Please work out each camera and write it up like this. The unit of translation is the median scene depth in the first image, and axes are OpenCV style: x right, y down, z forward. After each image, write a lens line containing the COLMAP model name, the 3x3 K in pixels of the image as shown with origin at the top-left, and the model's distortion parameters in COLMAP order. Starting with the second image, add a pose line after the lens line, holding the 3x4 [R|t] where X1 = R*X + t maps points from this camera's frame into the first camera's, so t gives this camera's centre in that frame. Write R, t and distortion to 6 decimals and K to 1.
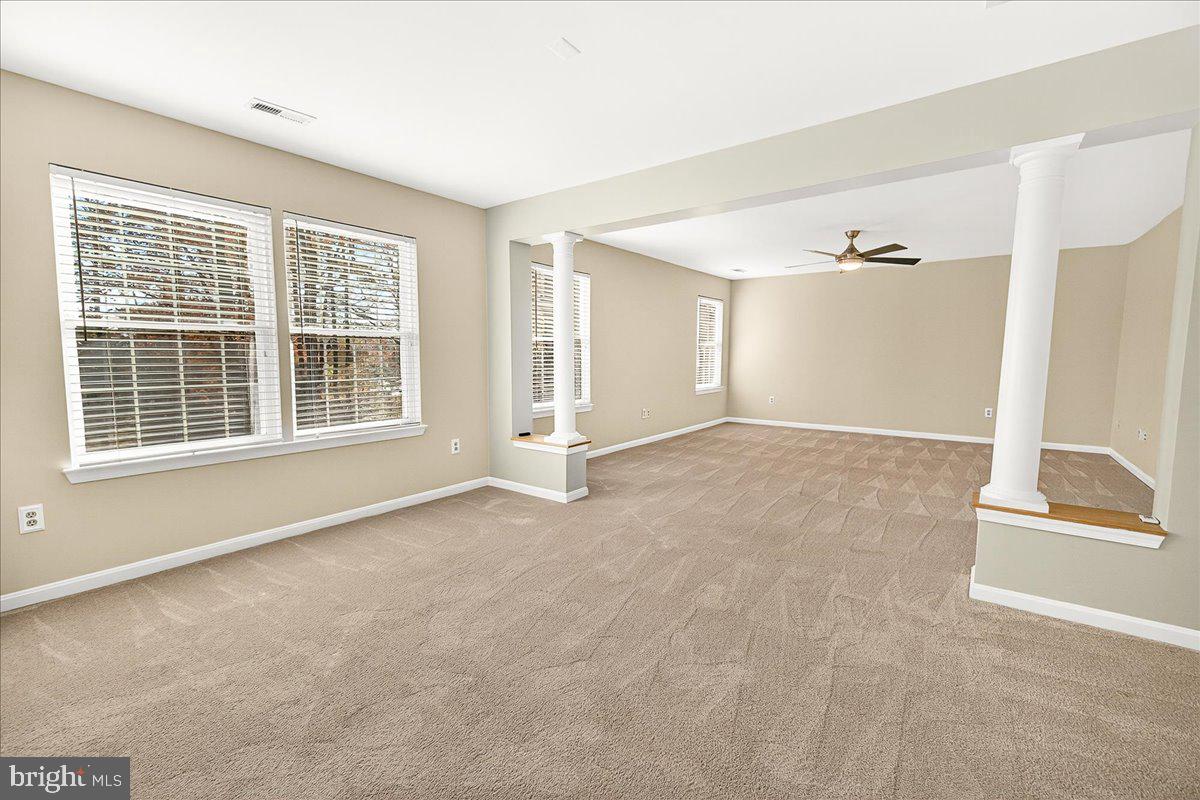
lens RADIAL K [[507.2, 0, 597.8], [0, 507.2, 395.8], [0, 0, 1]] dist [-0.003568, -0.000296]
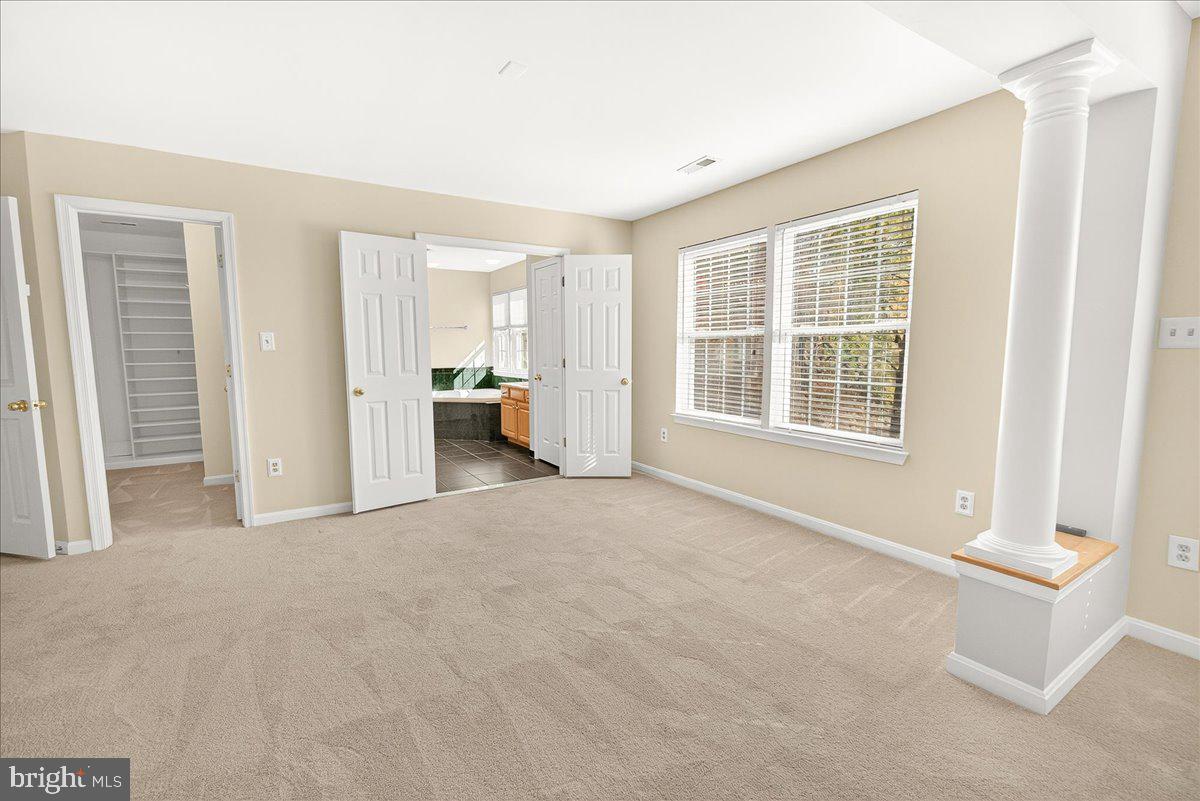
lens RADIAL K [[507.2, 0, 597.2], [0, 507.2, 405.5], [0, 0, 1]] dist [-0.003568, -0.000296]
pose [[-0.363176, 0.084623, -0.927870, 0.529219], [-0.089079, 0.988151, 0.124987, -0.064588], [0.927453, 0.128046, -0.351334, 0.953617]]
